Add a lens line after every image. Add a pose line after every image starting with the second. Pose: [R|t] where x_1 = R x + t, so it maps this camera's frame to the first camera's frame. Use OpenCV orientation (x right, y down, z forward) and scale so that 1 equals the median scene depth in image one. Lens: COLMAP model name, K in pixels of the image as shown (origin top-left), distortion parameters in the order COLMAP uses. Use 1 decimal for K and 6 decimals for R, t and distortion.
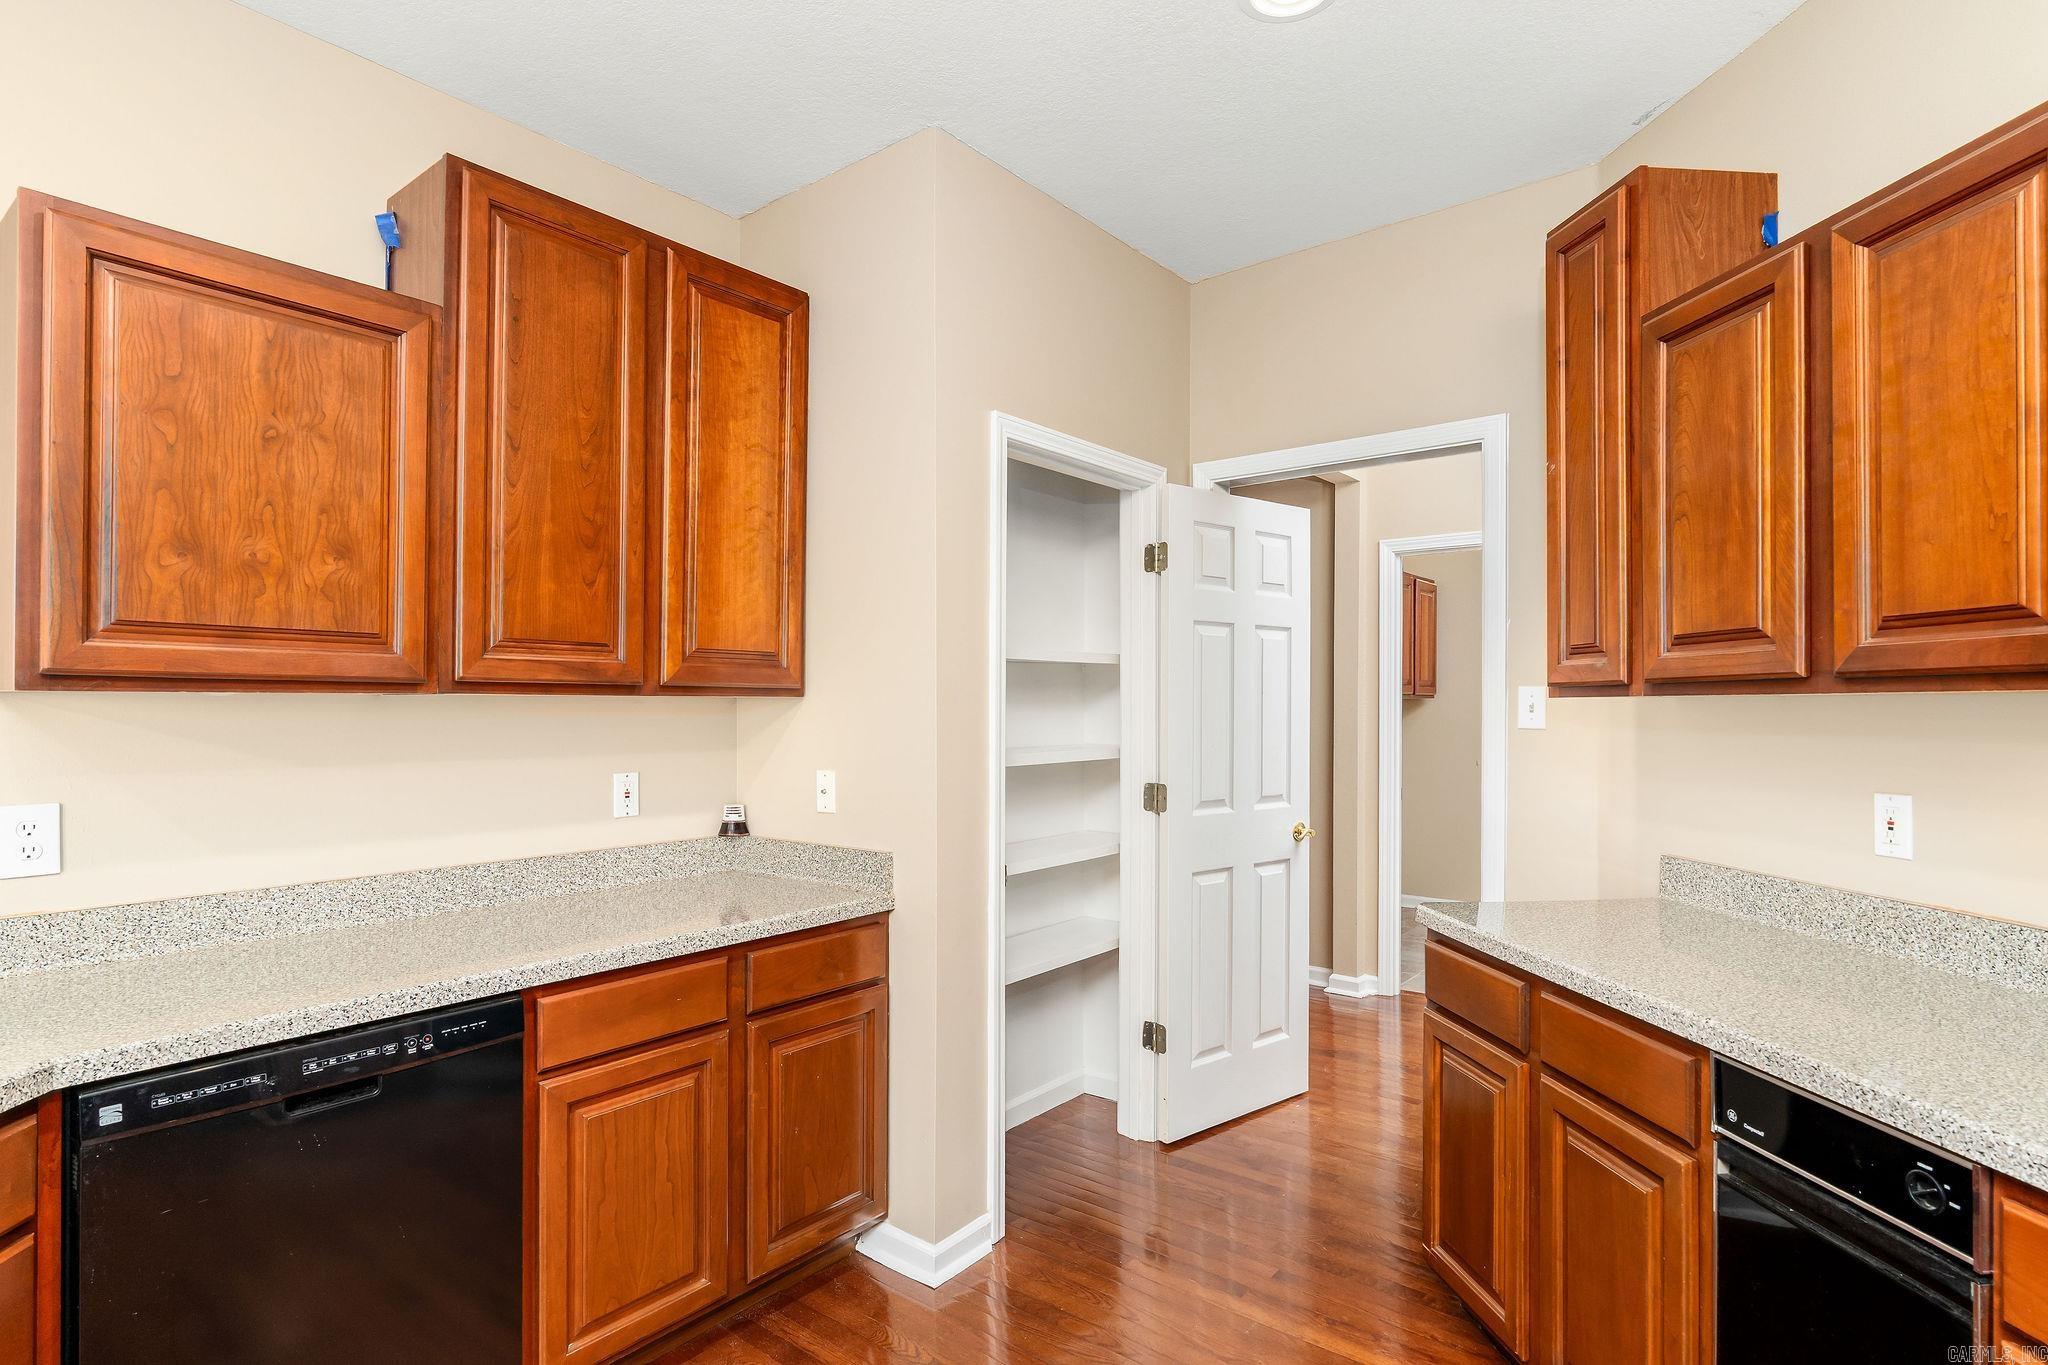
lens RADIAL K [[1050.4, 0, 1023.2], [0, 1050.4, 697.7], [0, 0, 1]] dist [-0.000046, 0.000431]
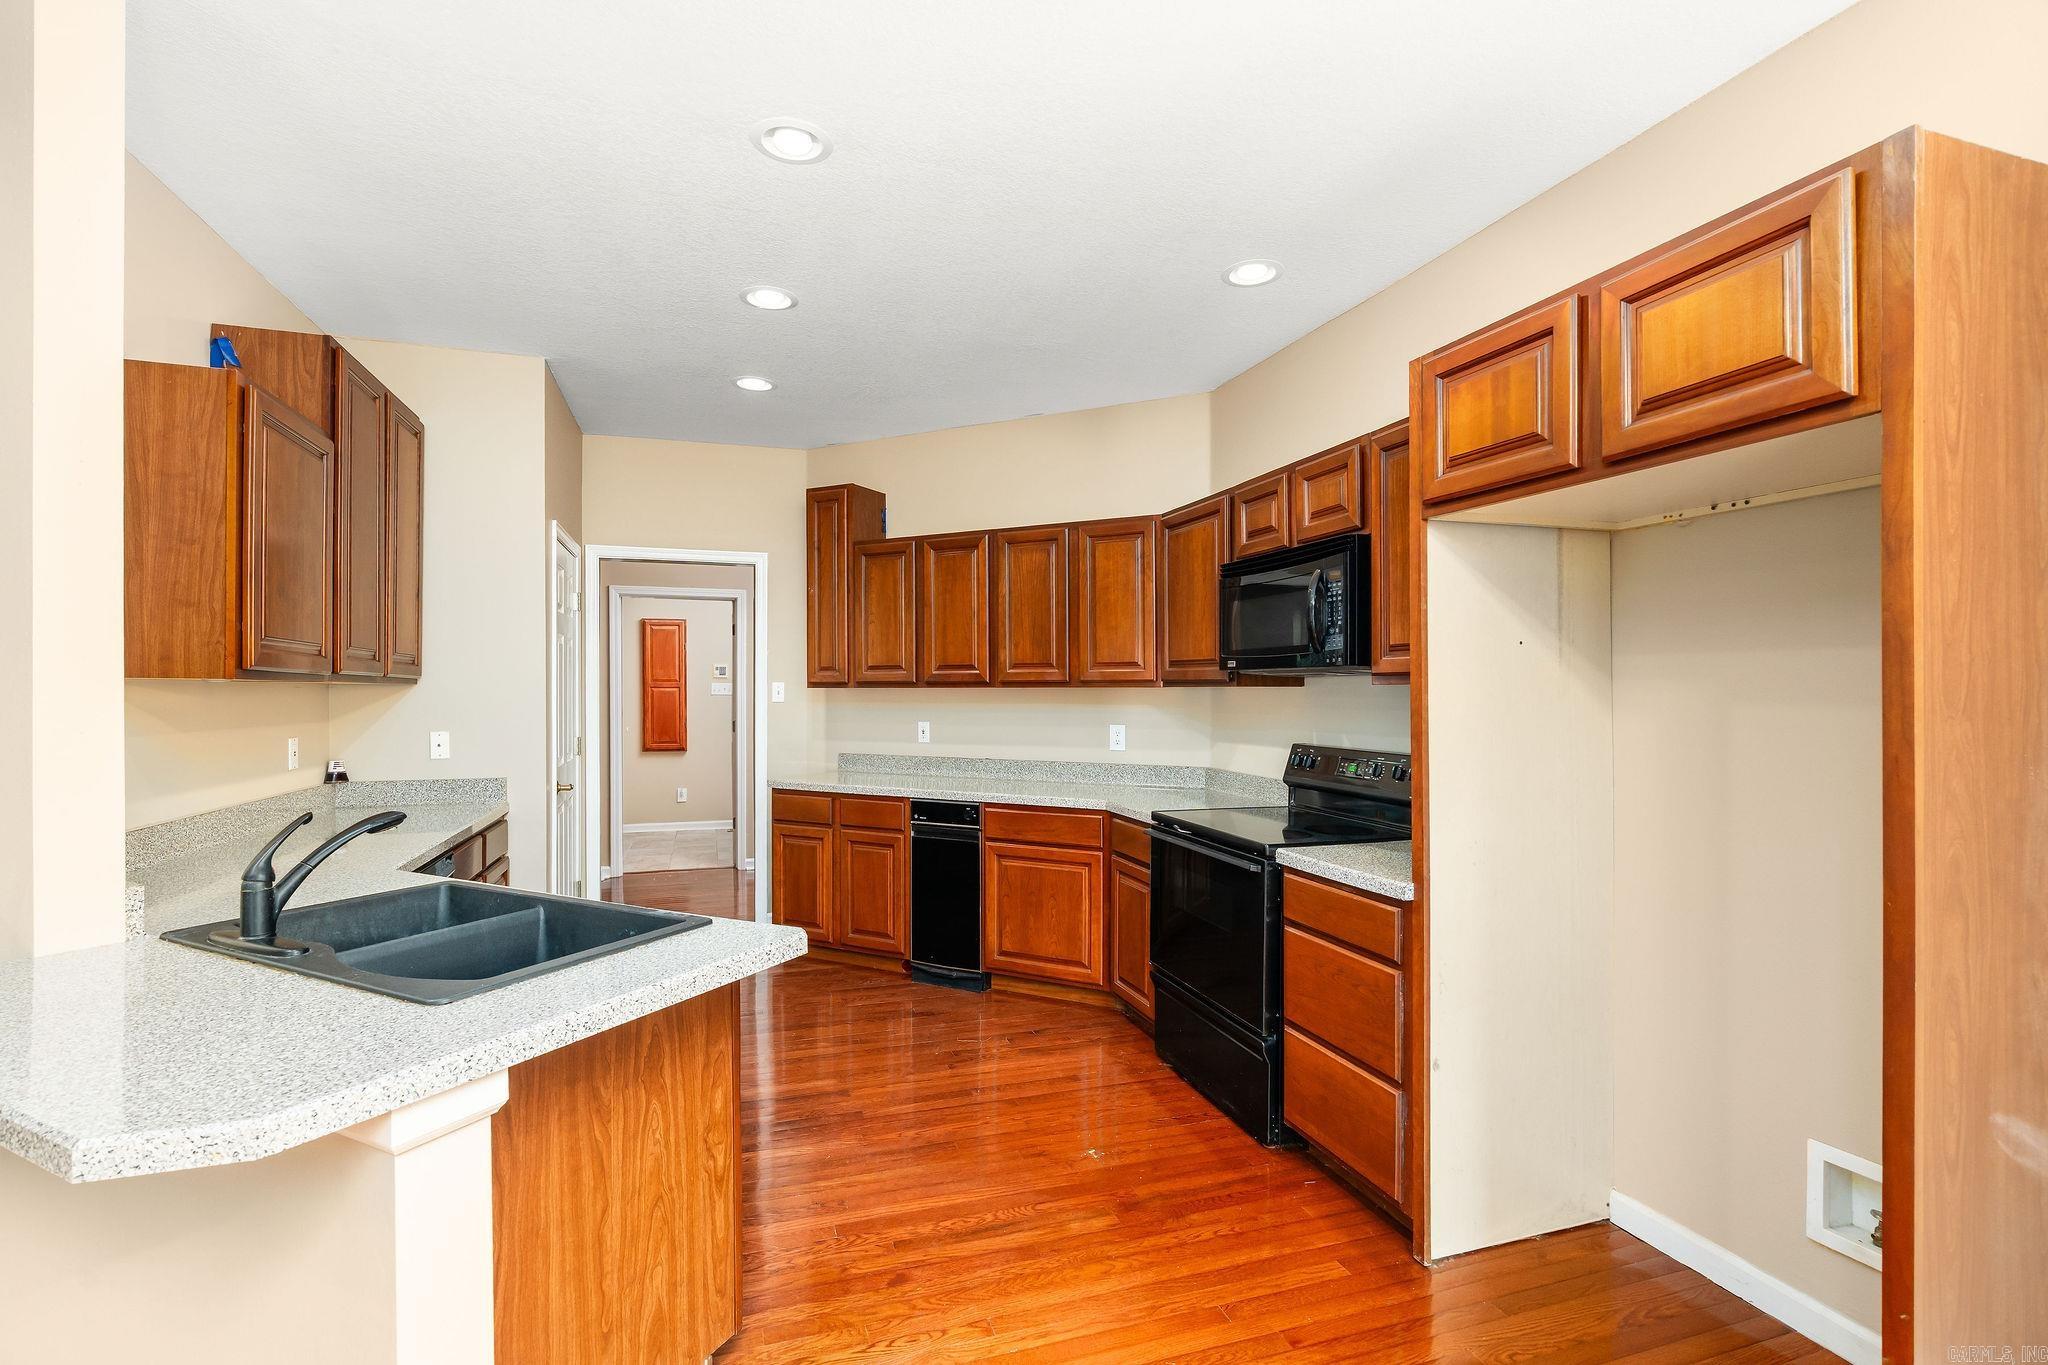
lens RADIAL K [[954.1, 0, 1016.0], [0, 954.1, 686.6], [0, 0, 1]] dist [0.000550, -0.000065]
pose [[0.547893, 0.006404, 0.836524, -1.231906], [-0.009827, 0.999951, -0.001219, -0.006445], [-0.836491, -0.007553, 0.547929, -0.668146]]
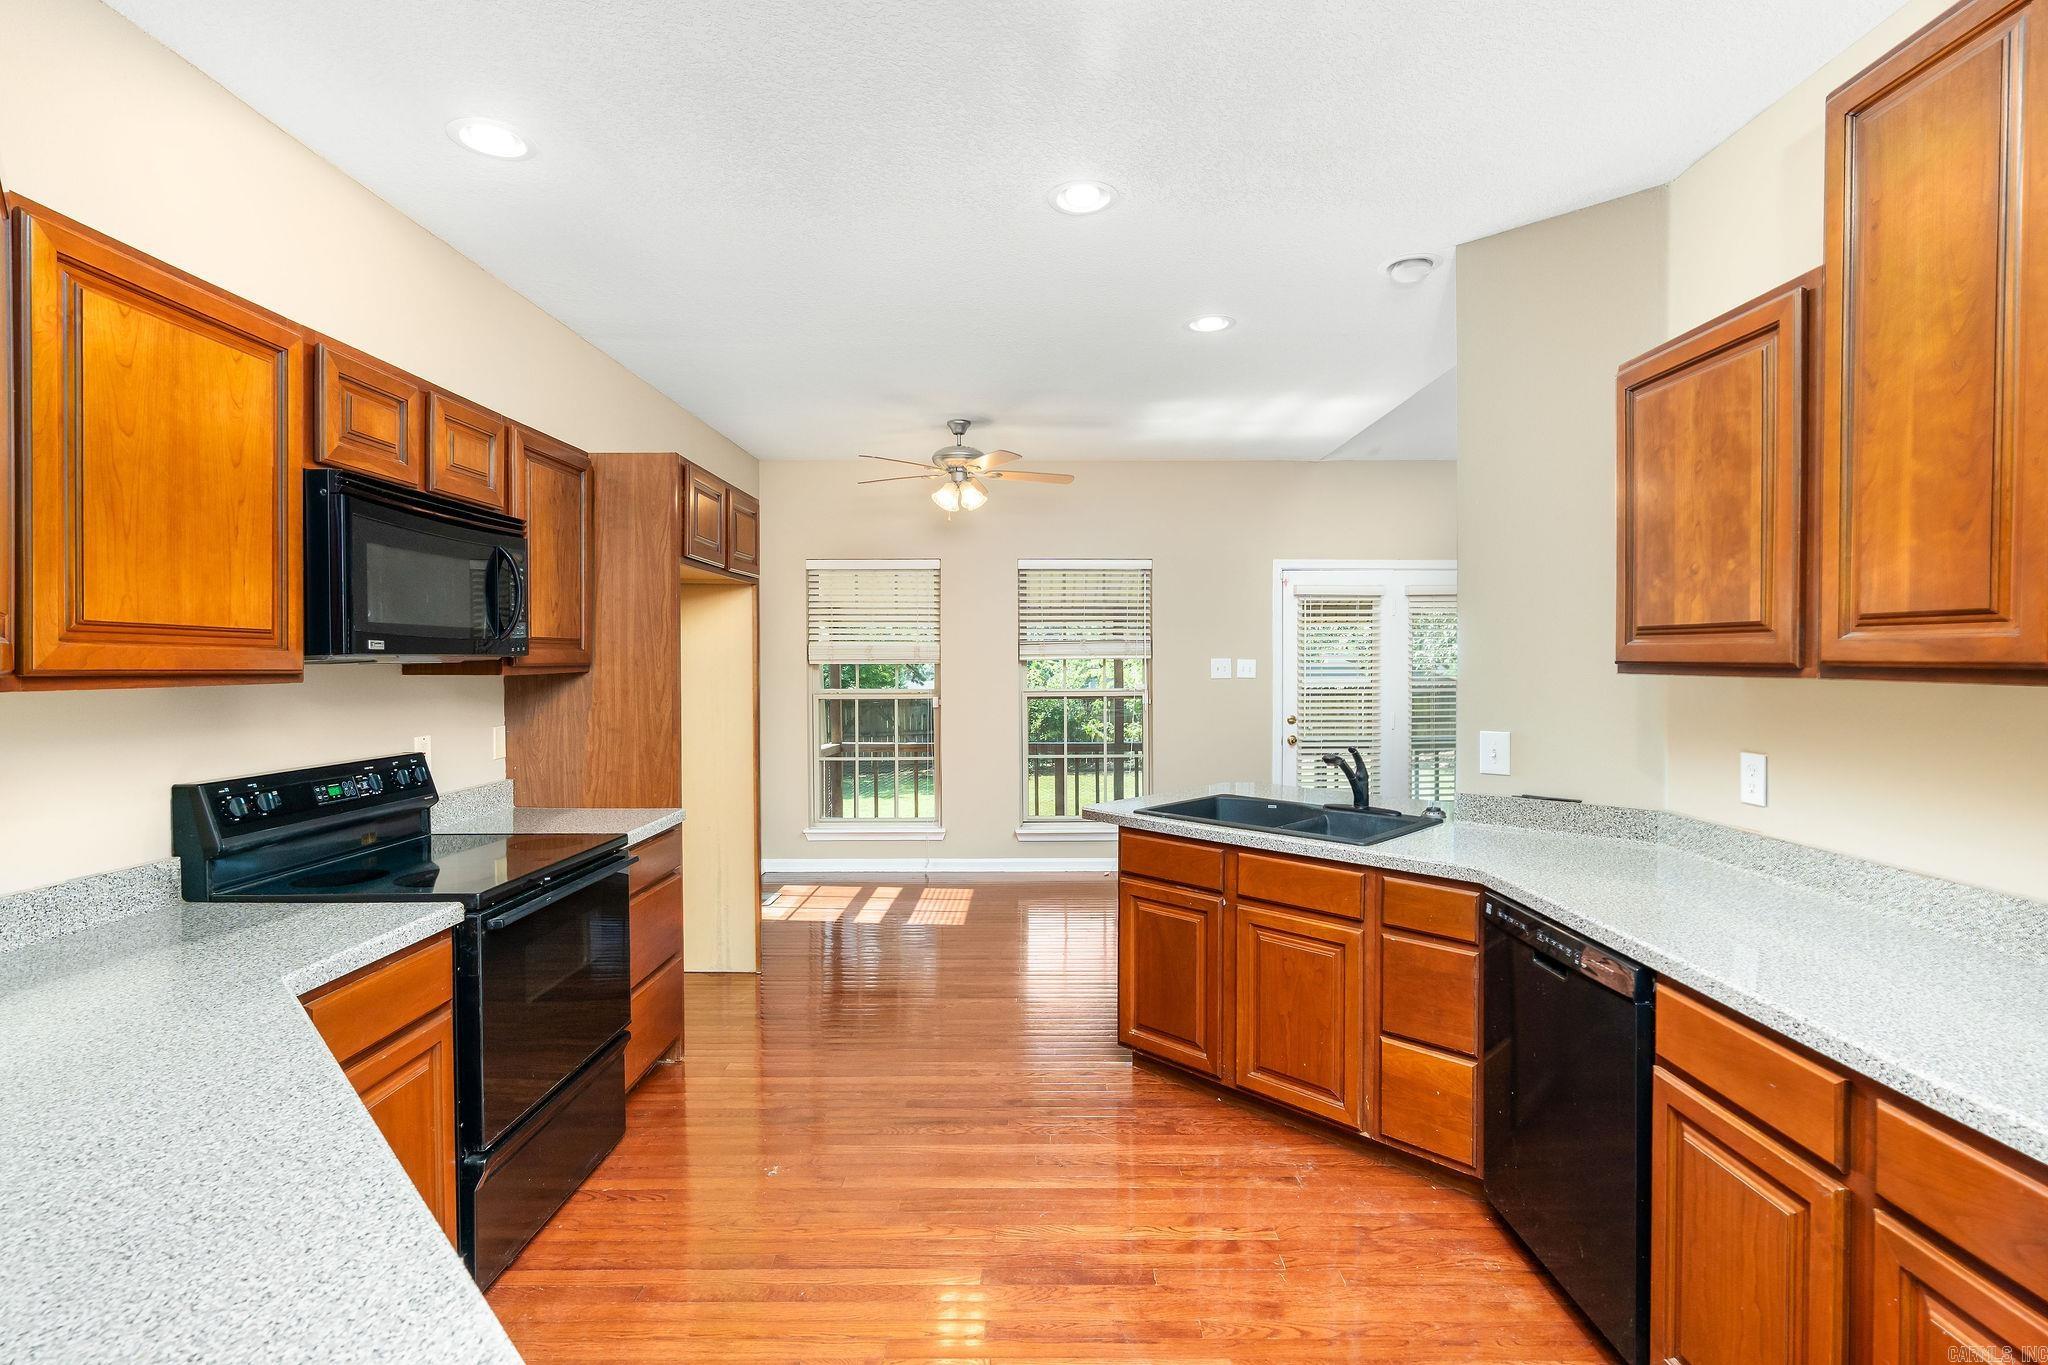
lens RADIAL K [[919.6, 0, 1032.0], [0, 919.6, 670.1], [0, 0, 1]] dist [-0.001026, -0.000223]
pose [[-0.783942, 0.011959, -0.620719, 0.523689], [0.010168, 0.999928, 0.006423, -0.024807], [0.620750, -0.001276, -0.784007, 1.241177]]
